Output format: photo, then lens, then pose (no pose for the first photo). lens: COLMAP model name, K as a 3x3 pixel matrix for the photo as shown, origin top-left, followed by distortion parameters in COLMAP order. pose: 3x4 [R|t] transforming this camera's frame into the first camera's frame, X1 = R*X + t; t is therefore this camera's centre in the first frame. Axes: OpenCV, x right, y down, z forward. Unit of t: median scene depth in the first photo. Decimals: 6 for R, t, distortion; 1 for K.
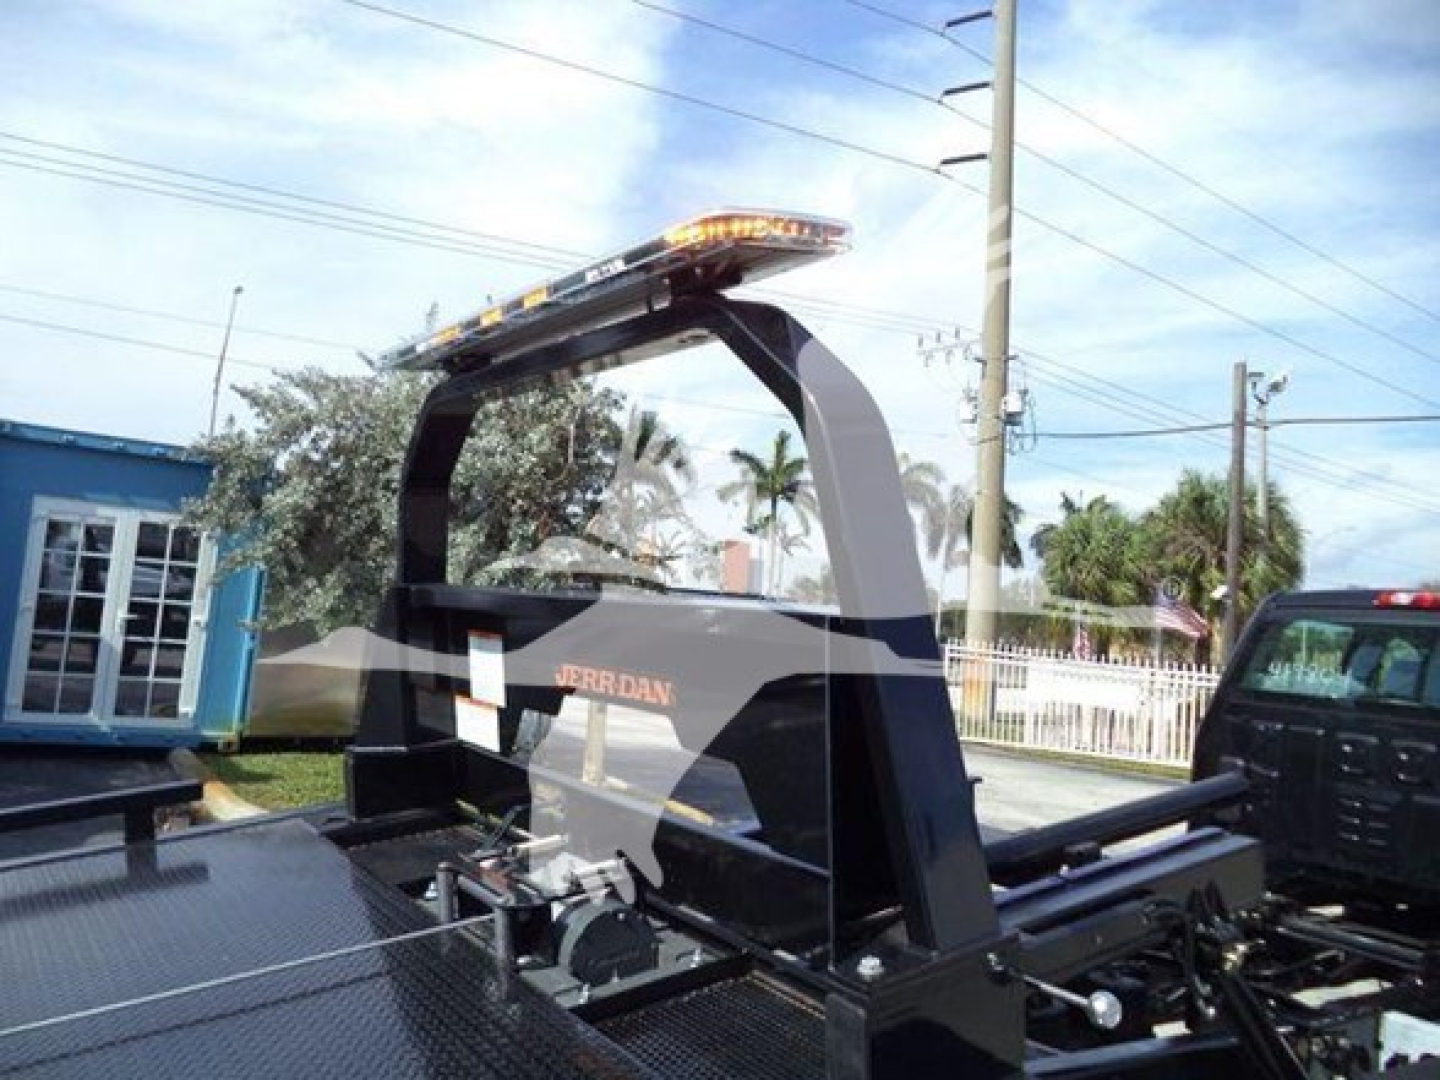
lens RADIAL K [[1193.2, 0, 725.6], [0, 1193.2, 539.1], [0, 0, 1]] dist [-0.007034, -0.019431]
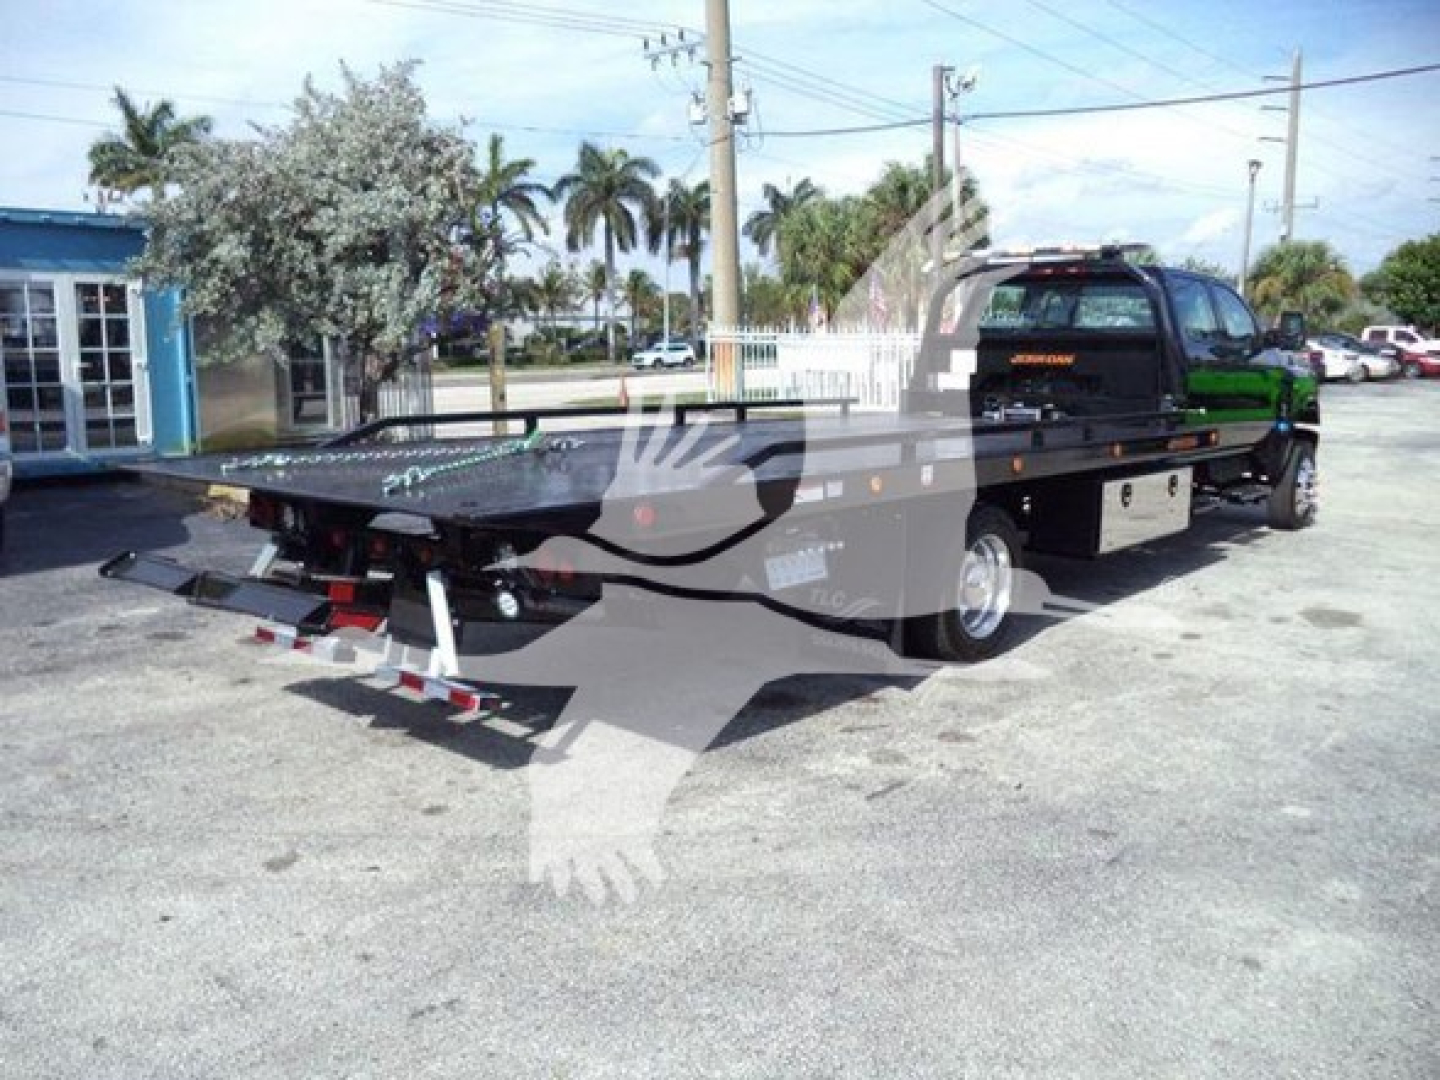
lens RADIAL K [[1193.2, 0, 719.0], [0, 1193.2, 535.5], [0, 0, 1]] dist [-0.007034, -0.019431]
pose [[0.968850, -0.127898, 0.212067, -0.061691], [0.072770, 0.965543, 0.249863, -0.007836], [-0.236716, -0.226647, 0.944773, -0.117457]]
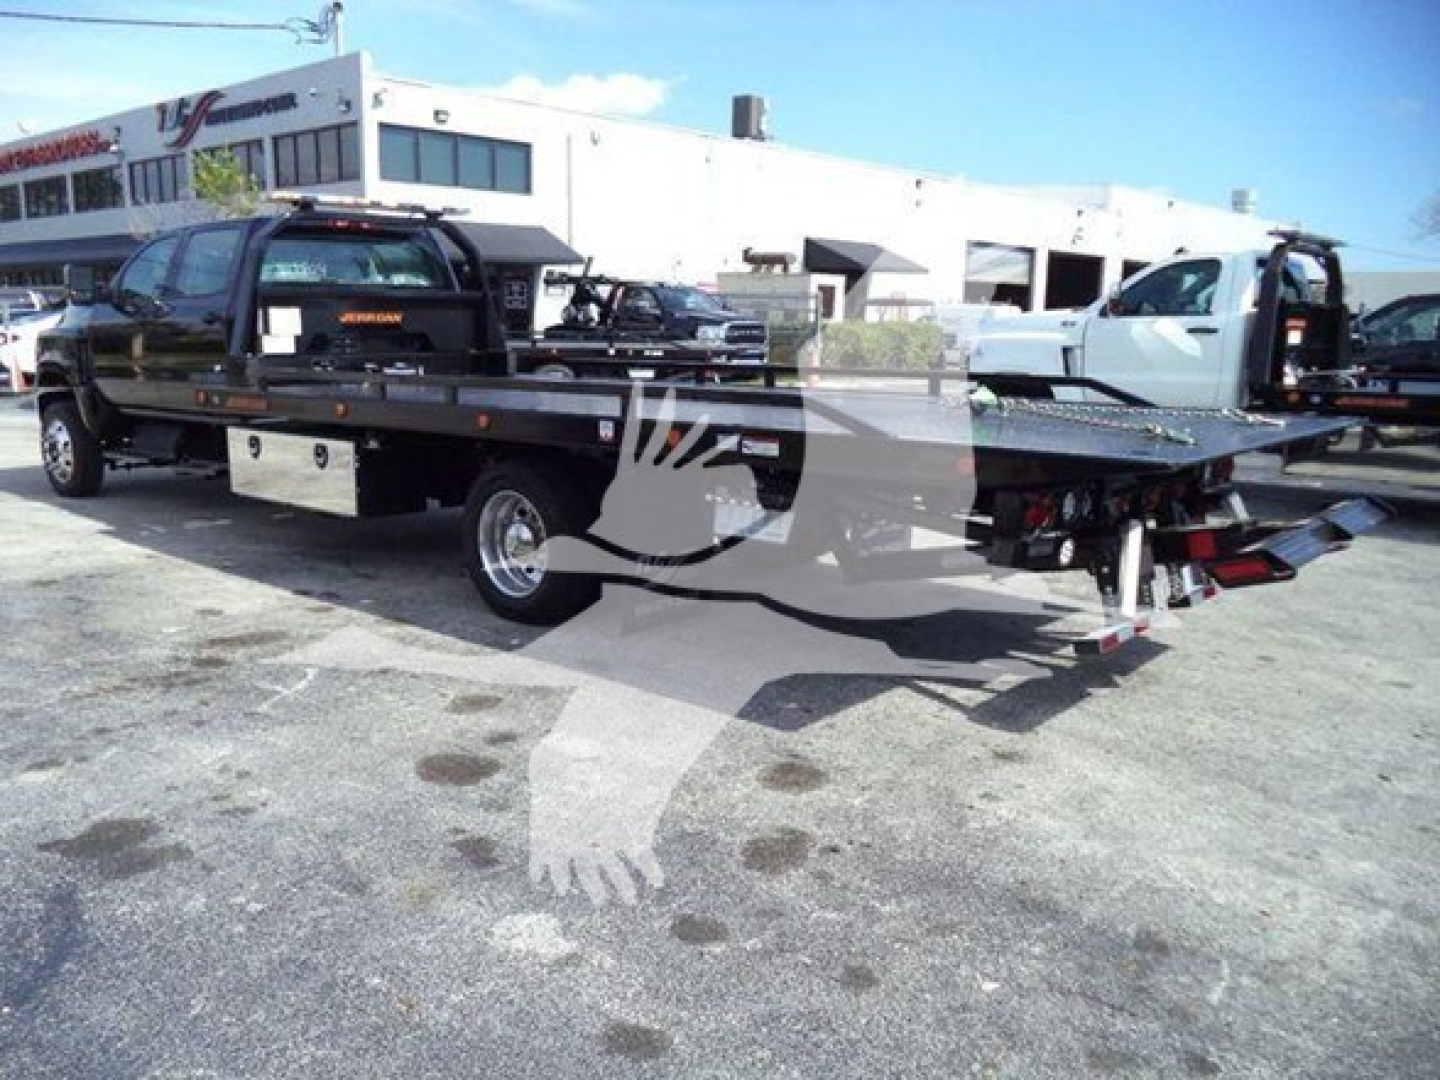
lens RADIAL K [[1193.2, 0, 721.3], [0, 1193.2, 543.1], [0, 0, 1]] dist [-0.007034, -0.019431]
pose [[-0.261901, -0.273525, 0.925522, -0.532463], [-0.109506, 0.961226, 0.253089, 0.017359], [-0.958862, -0.035066, -0.281699, 0.709801]]
